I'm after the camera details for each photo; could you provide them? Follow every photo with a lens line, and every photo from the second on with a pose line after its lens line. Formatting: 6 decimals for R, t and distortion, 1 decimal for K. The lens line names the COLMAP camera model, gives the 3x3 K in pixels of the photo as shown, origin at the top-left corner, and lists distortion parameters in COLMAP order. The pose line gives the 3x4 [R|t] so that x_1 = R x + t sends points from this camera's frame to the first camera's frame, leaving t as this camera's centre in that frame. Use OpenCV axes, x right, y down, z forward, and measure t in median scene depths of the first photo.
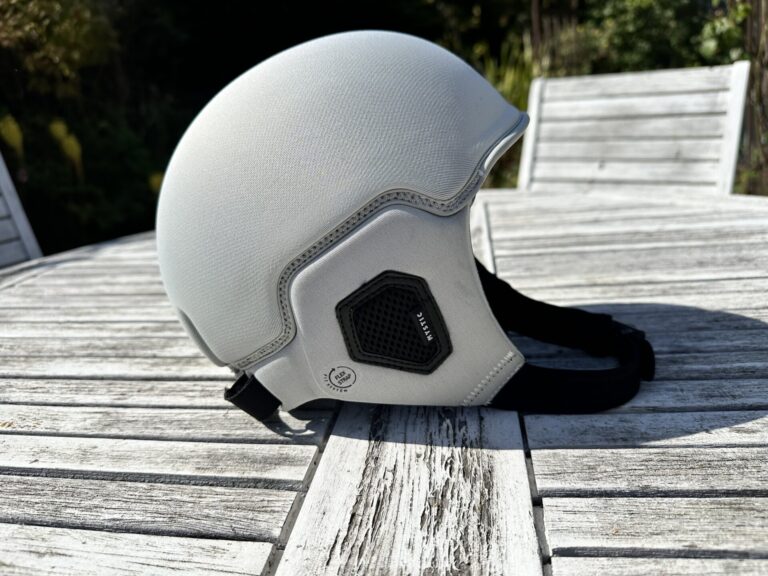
lens RADIAL K [[571.2, 0, 382.0], [0, 571.2, 283.7], [0, 0, 1]] dist [-0.032432, 0.004263]
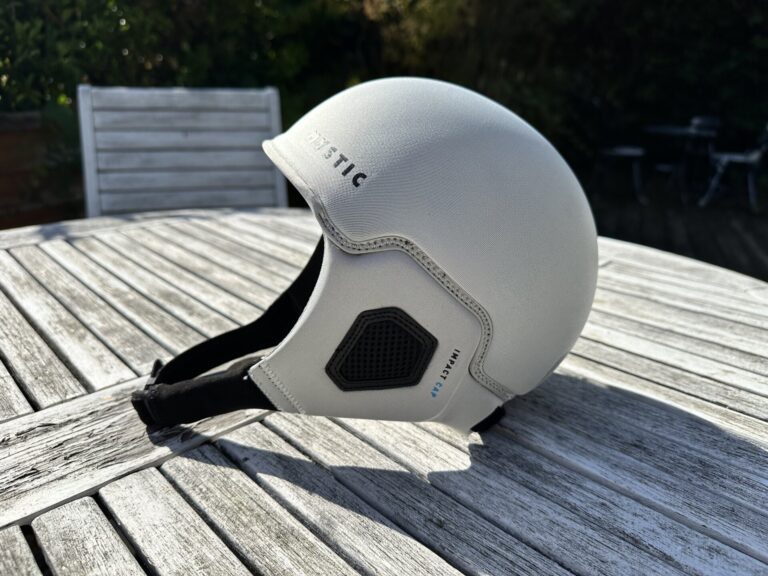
lens RADIAL K [[571.2, 0, 382.1], [0, 571.2, 289.1], [0, 0, 1]] dist [-0.032432, 0.004263]
pose [[0.785070, 0.294703, -0.544808, 0.667154], [-0.265970, 0.954737, 0.133182, -0.229144], [0.559397, 0.040345, 0.827917, 0.297163]]
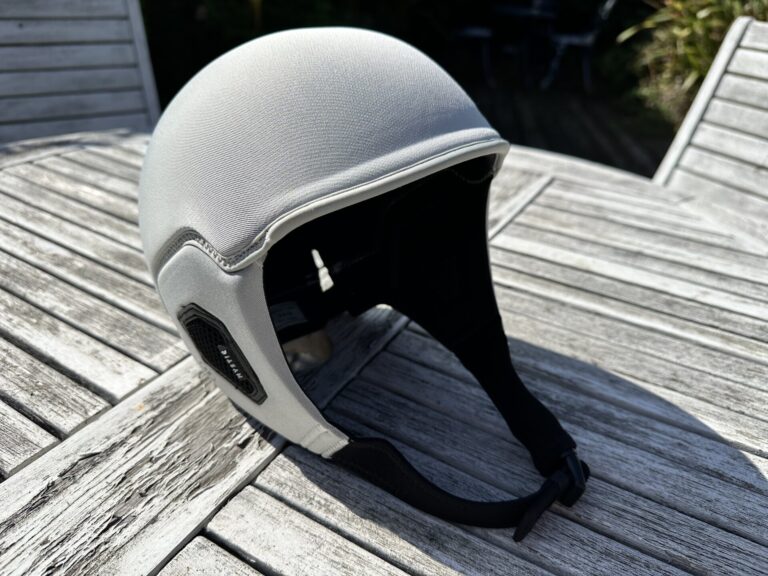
lens RADIAL K [[571.2, 0, 386.0], [0, 571.2, 291.4], [0, 0, 1]] dist [-0.032432, 0.004263]
pose [[0.918272, 0.304448, -0.253155, 0.388088], [-0.239931, 0.936458, 0.255890, -0.254738], [0.314974, -0.174237, 0.932970, 0.221782]]
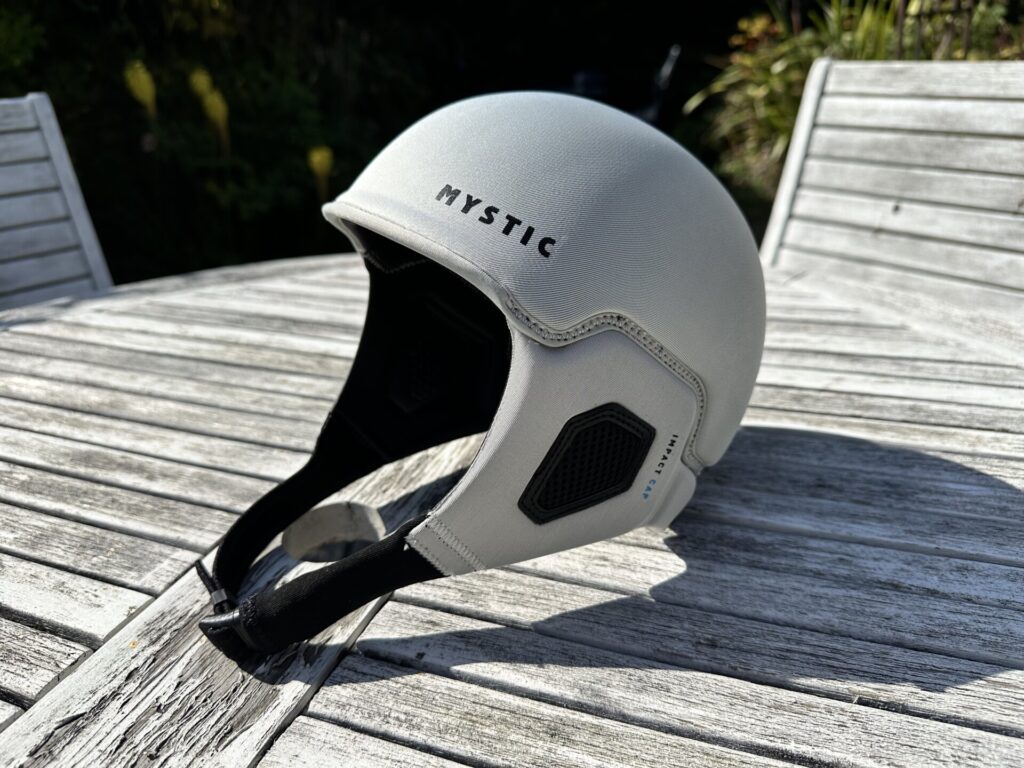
lens RADIAL K [[761.6, 0, 518.9], [0, 761.6, 384.7], [0, 0, 1]] dist [-0.032432, 0.004263]
pose [[0.975510, 0.122897, -0.182417, 0.407374], [-0.099052, 0.985945, 0.134543, -0.224928], [0.196388, -0.113180, 0.973972, 0.191380]]
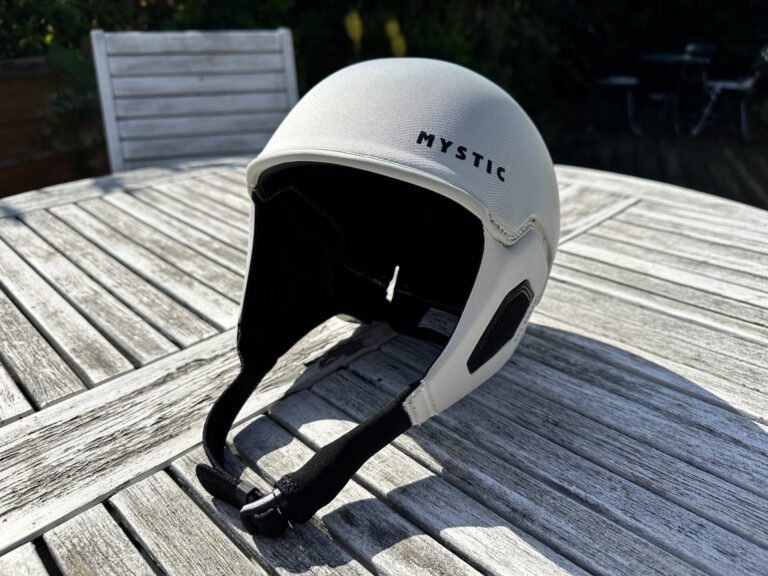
lens RADIAL K [[571.2, 0, 384.7], [0, 571.2, 283.8], [0, 0, 1]] dist [-0.032432, 0.004263]
pose [[0.807452, 0.325211, -0.492198, 0.594209], [-0.243211, 0.943635, 0.224502, -0.218801], [0.537466, -0.061567, 0.841035, 0.105177]]
